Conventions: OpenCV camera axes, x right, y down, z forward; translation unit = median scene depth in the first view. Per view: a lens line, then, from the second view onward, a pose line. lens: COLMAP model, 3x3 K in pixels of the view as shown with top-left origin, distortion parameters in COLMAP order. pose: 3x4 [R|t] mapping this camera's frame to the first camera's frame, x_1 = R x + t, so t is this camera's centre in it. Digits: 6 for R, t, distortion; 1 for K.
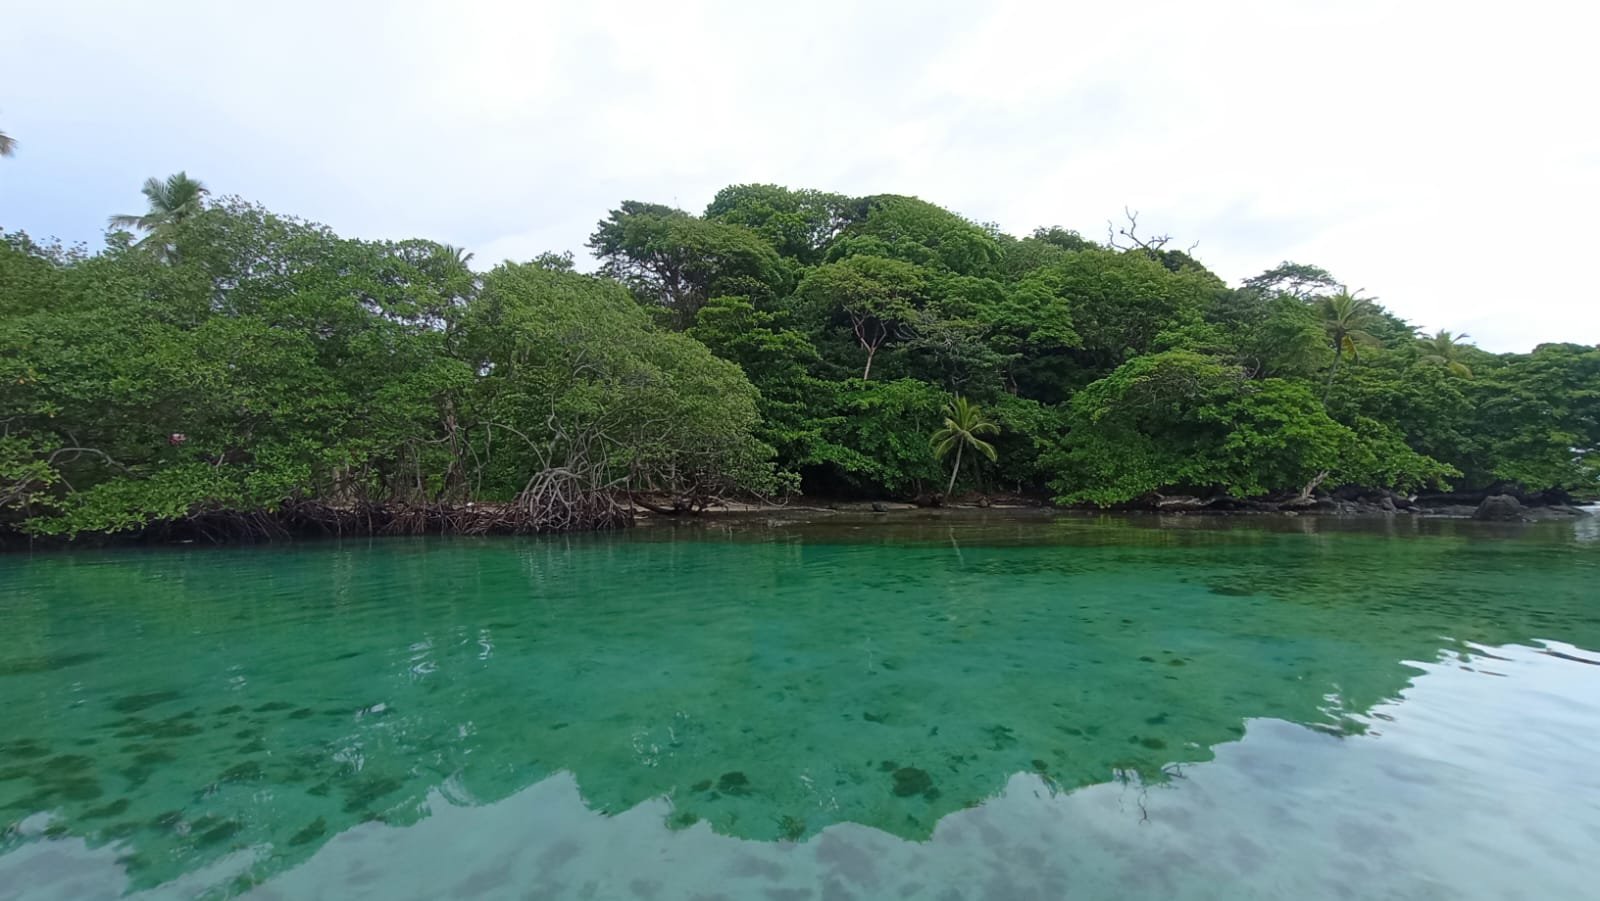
lens RADIAL K [[686.2, 0, 800.0], [0, 686.2, 450.5], [0, 0, 1]] dist [-0.004080, -0.001180]
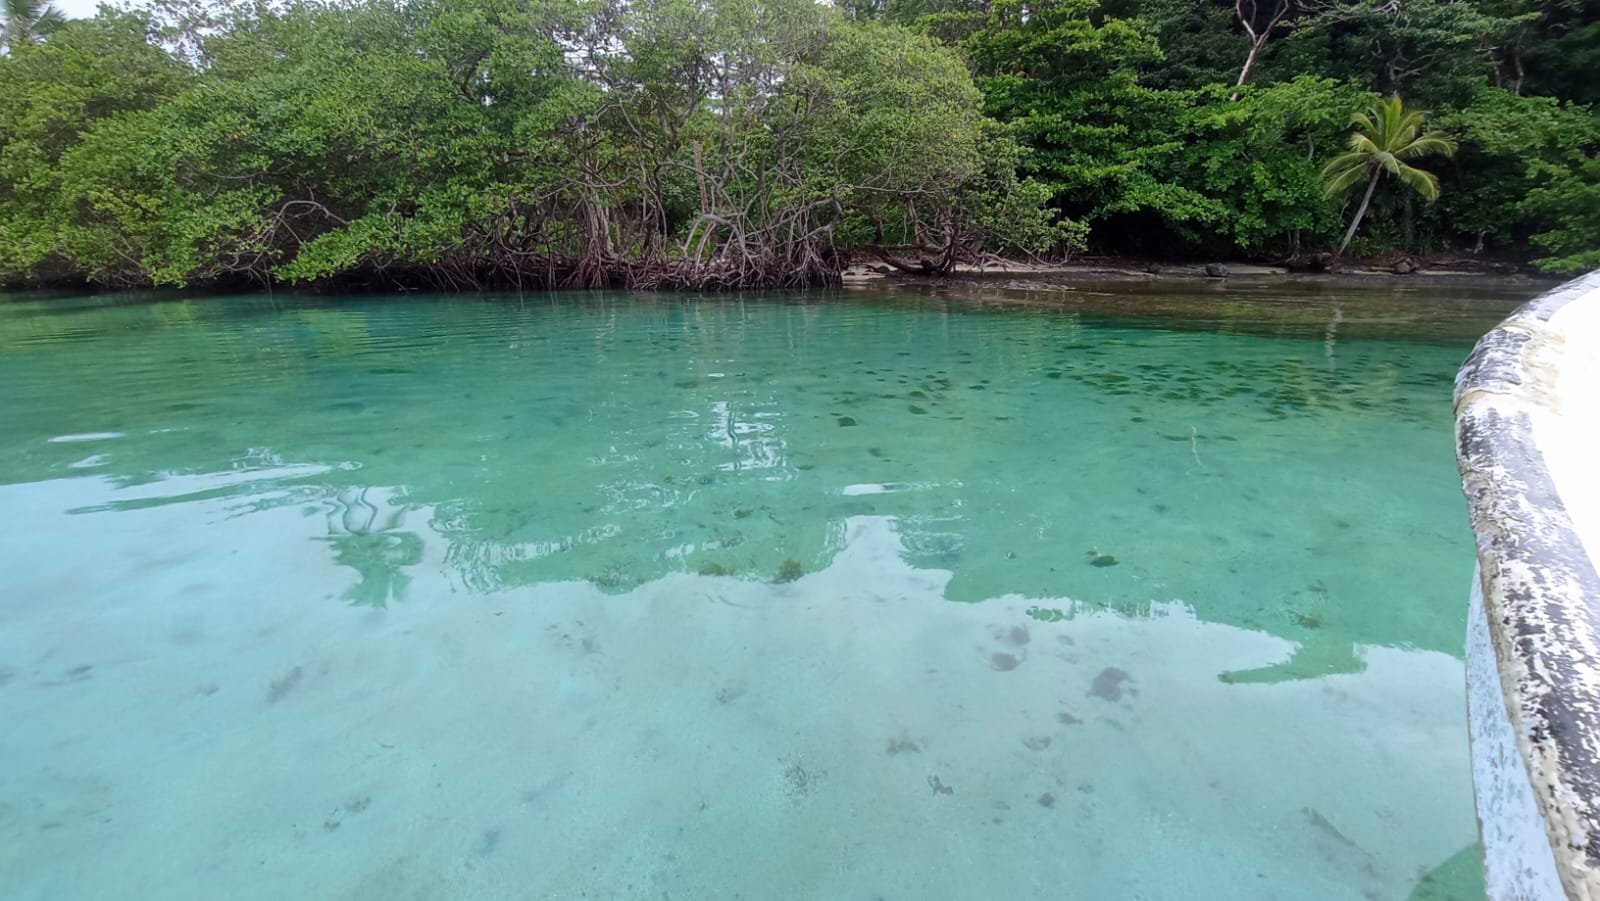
lens RADIAL K [[686.2, 0, 800.0], [0, 686.2, 450.5], [0, 0, 1]] dist [-0.004080, -0.001180]
pose [[0.887687, 0.129966, -0.441725, 0.063528], [0.025097, 0.944255, 0.328257, 0.010944], [0.459763, -0.302475, 0.834941, 0.099377]]
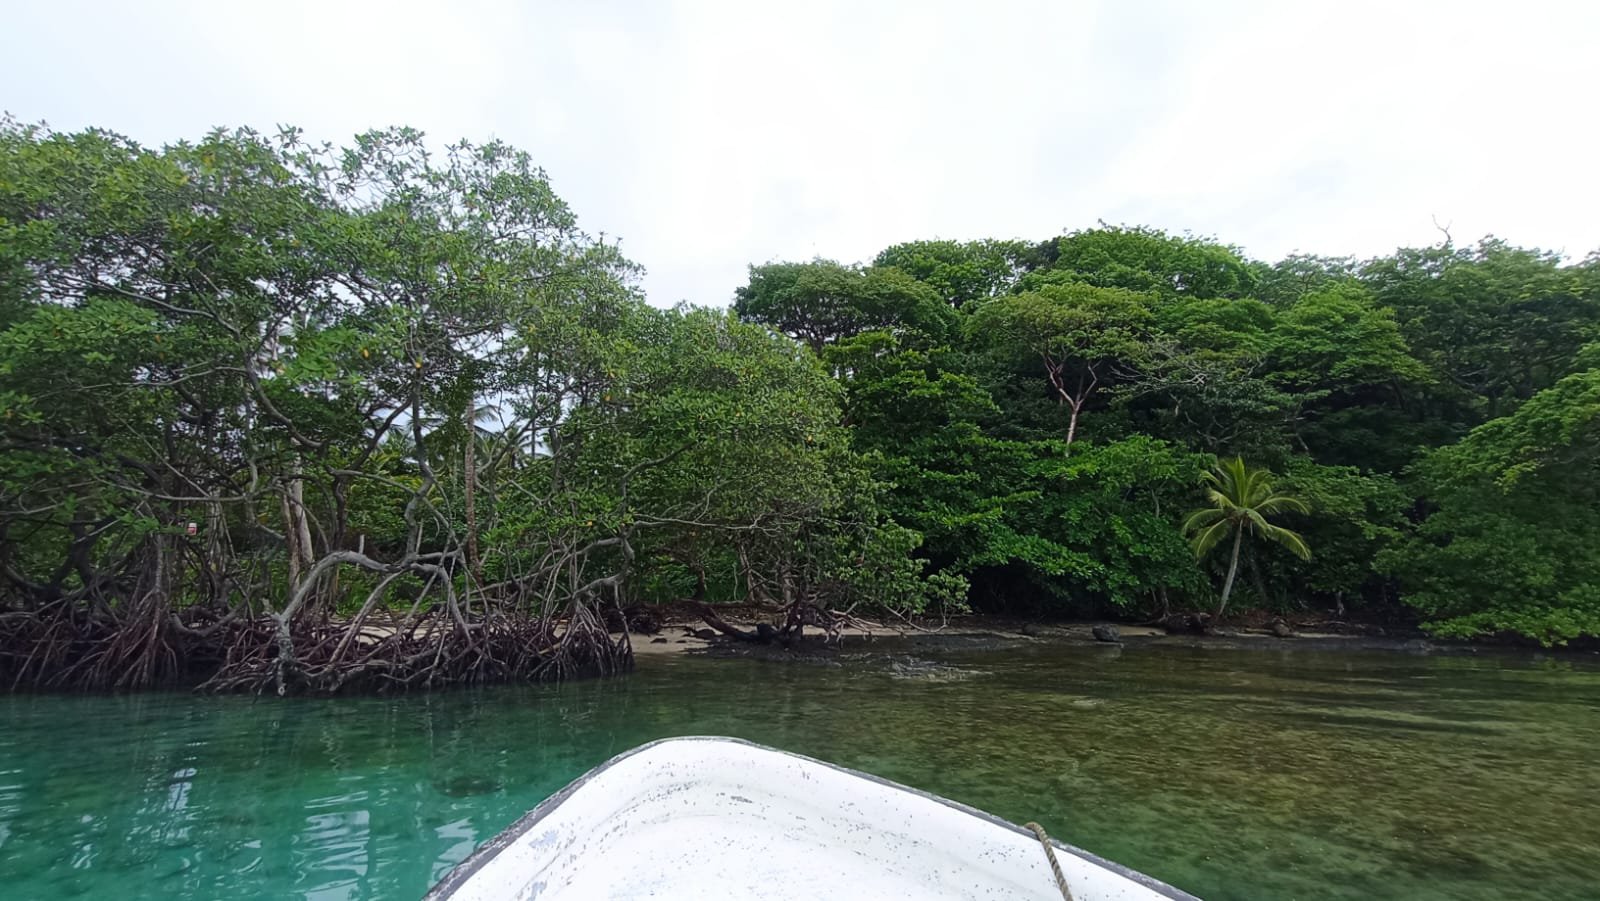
lens RADIAL K [[738.0, 0, 800.0], [0, 738.0, 450.5], [0, 0, 1]] dist [0.009714, -0.000676]
pose [[0.968743, -0.039128, -0.244962, 0.015981], [0.003385, 0.989475, -0.144666, 0.012739], [0.248044, 0.139315, 0.958679, 0.242707]]
